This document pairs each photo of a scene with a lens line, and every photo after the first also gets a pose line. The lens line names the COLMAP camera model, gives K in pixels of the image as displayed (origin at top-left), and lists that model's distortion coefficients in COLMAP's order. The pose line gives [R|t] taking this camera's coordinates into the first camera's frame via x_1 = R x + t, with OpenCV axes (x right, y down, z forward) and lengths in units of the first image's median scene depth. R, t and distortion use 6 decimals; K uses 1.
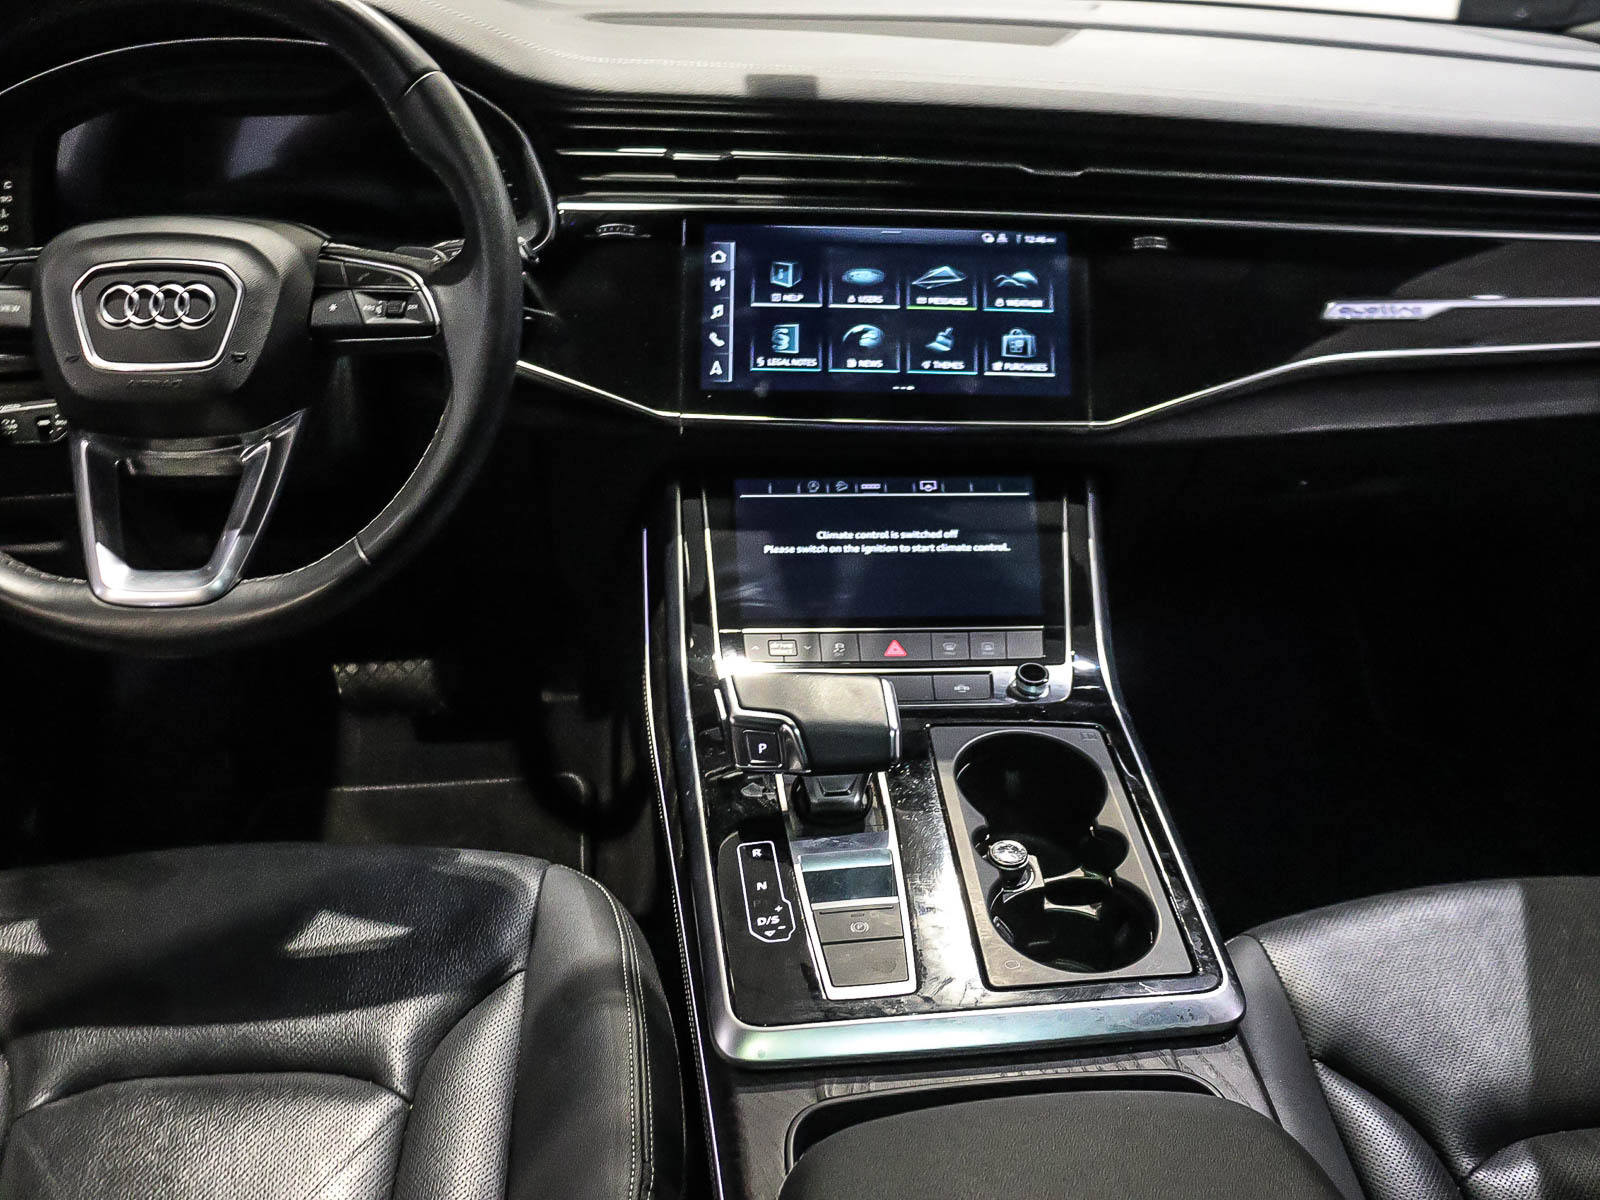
lens RADIAL K [[1458.9, 0, 800.0], [0, 1458.9, 600.0], [0, 0, 1]] dist [-0.204967, 0.185756]
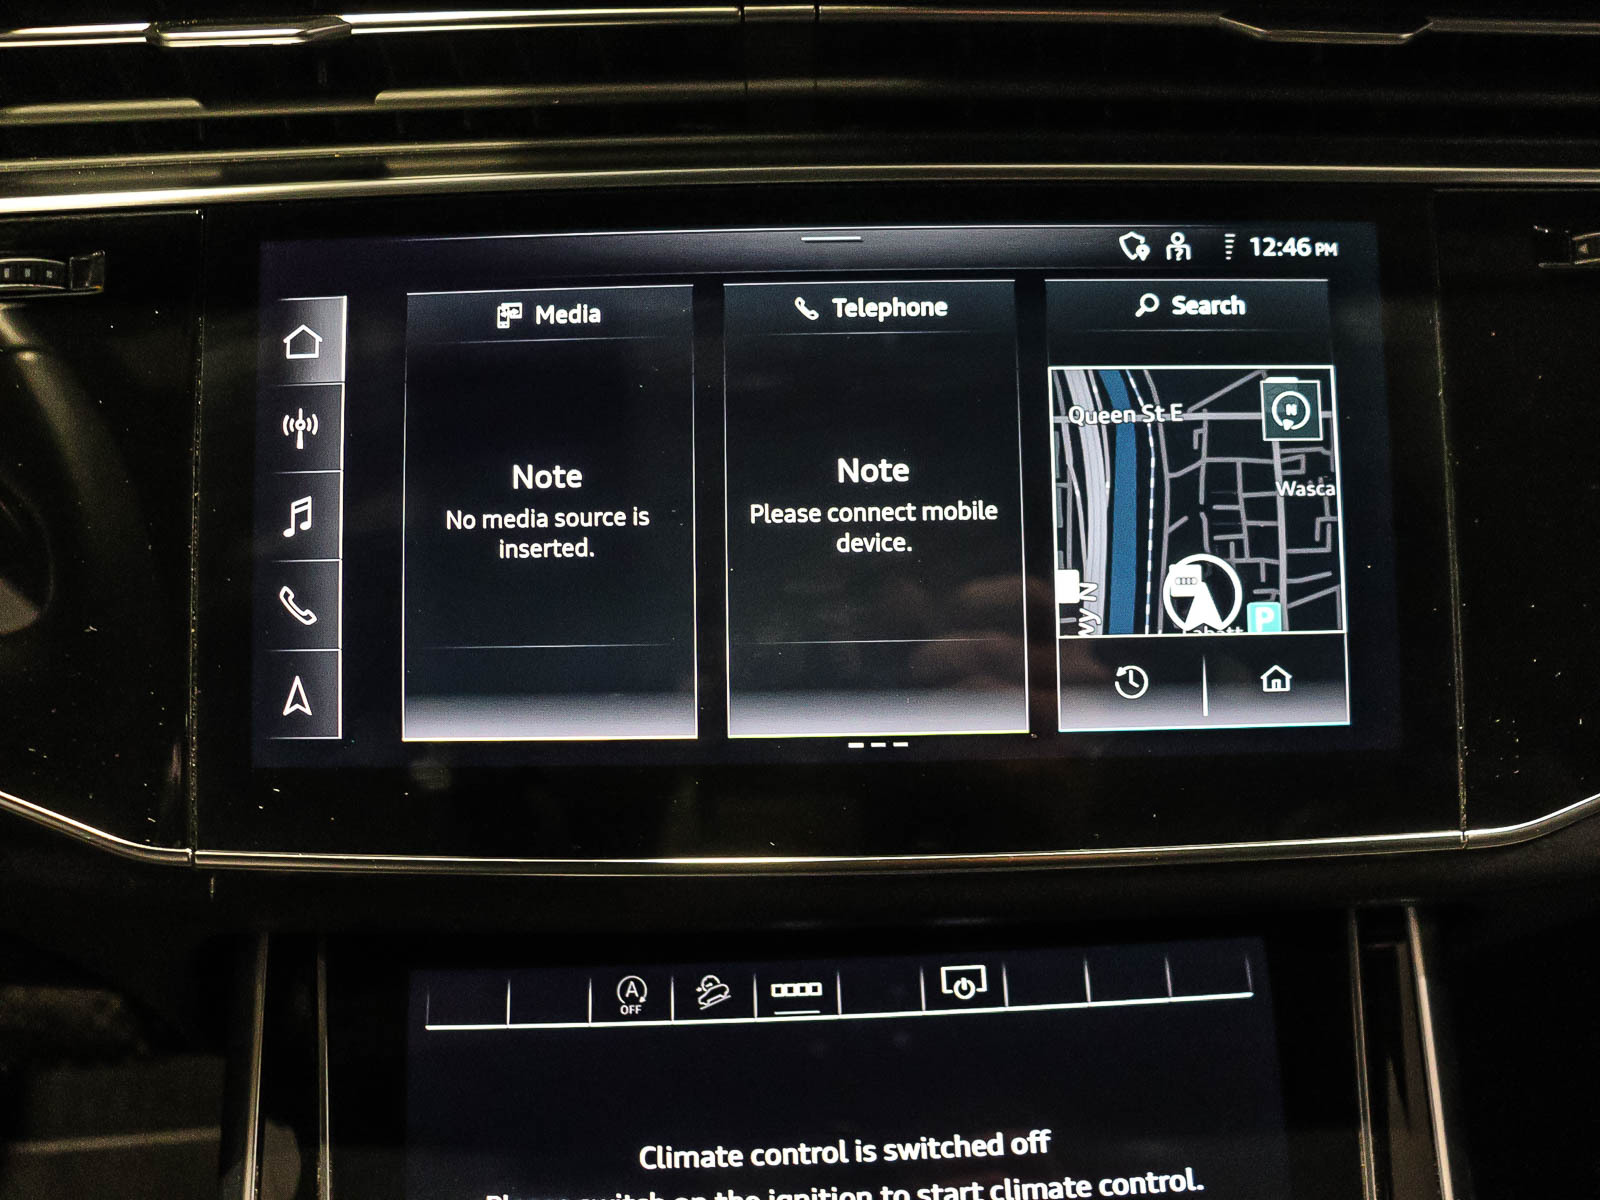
lens RADIAL K [[1458.9, 0, 800.0], [0, 1458.9, 600.0], [0, 0, 1]] dist [-0.204967, 0.185756]
pose [[0.998893, -0.026747, -0.038692, 0.064997], [0.028222, 0.998875, 0.038101, -0.183745], [0.037629, -0.039151, 0.998525, 0.662340]]
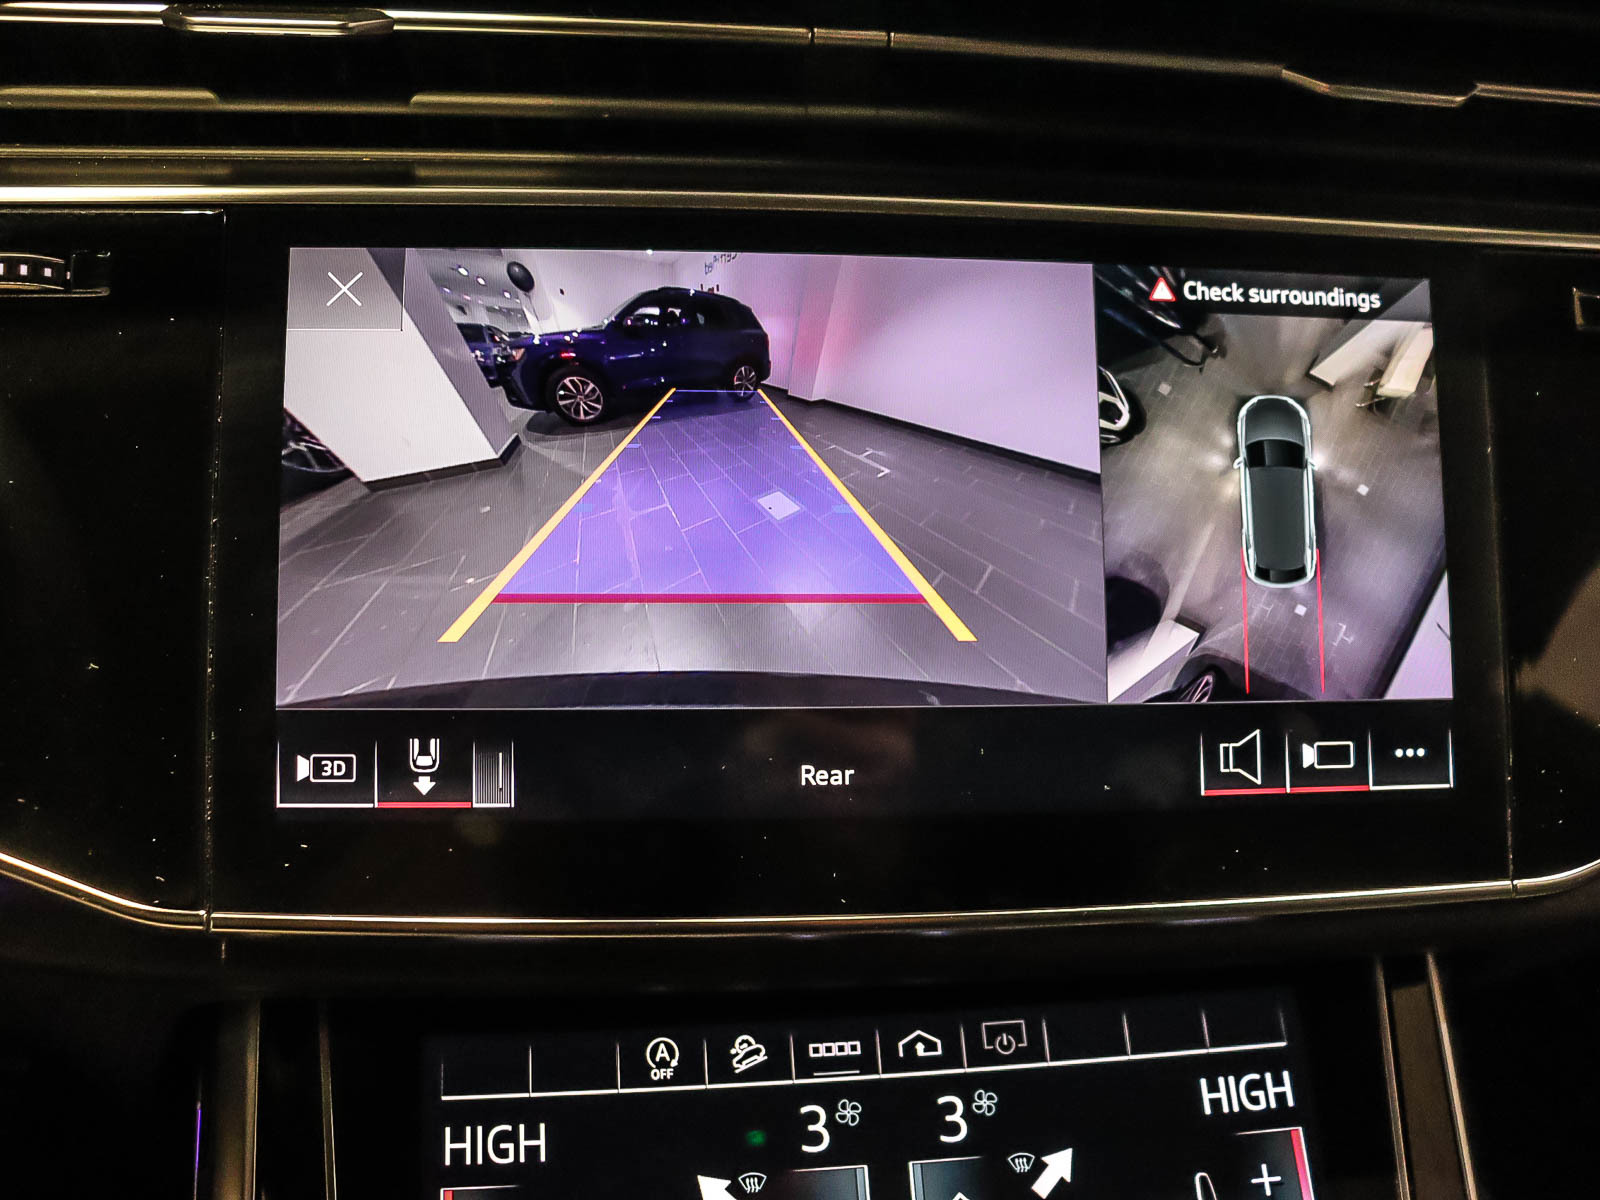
lens RADIAL K [[1458.9, 0, 800.0], [0, 1458.9, 600.0], [0, 0, 1]] dist [-0.204967, 0.185756]
pose [[0.996776, -0.011013, 0.079481, 0.015546], [0.009573, 0.999783, 0.018484, -0.187029], [-0.079667, -0.017663, 0.996665, 0.676189]]
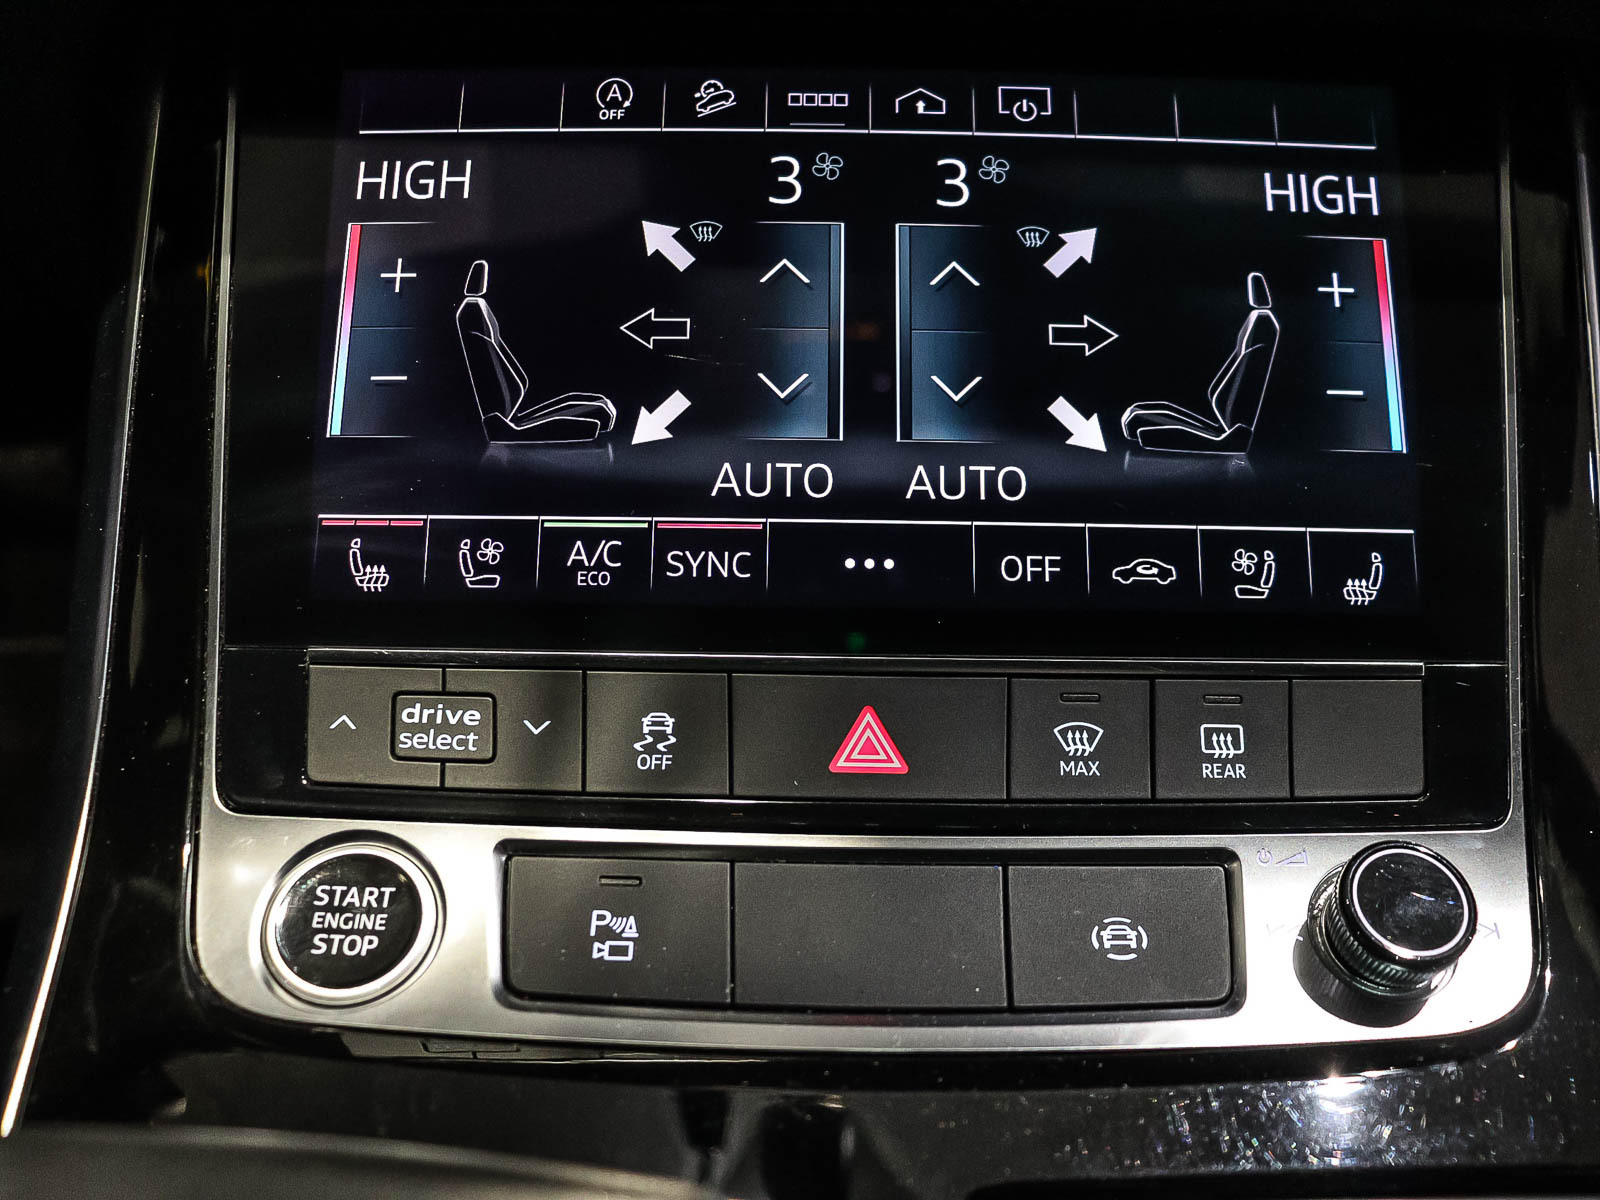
lens RADIAL K [[1458.9, 0, 800.0], [0, 1458.9, 600.0], [0, 0, 1]] dist [-0.204967, 0.185756]
pose [[0.998723, 0.032392, -0.038777, 0.058770], [-0.021838, 0.968810, 0.246843, -0.052393], [0.045563, -0.245681, 0.968279, 0.710941]]
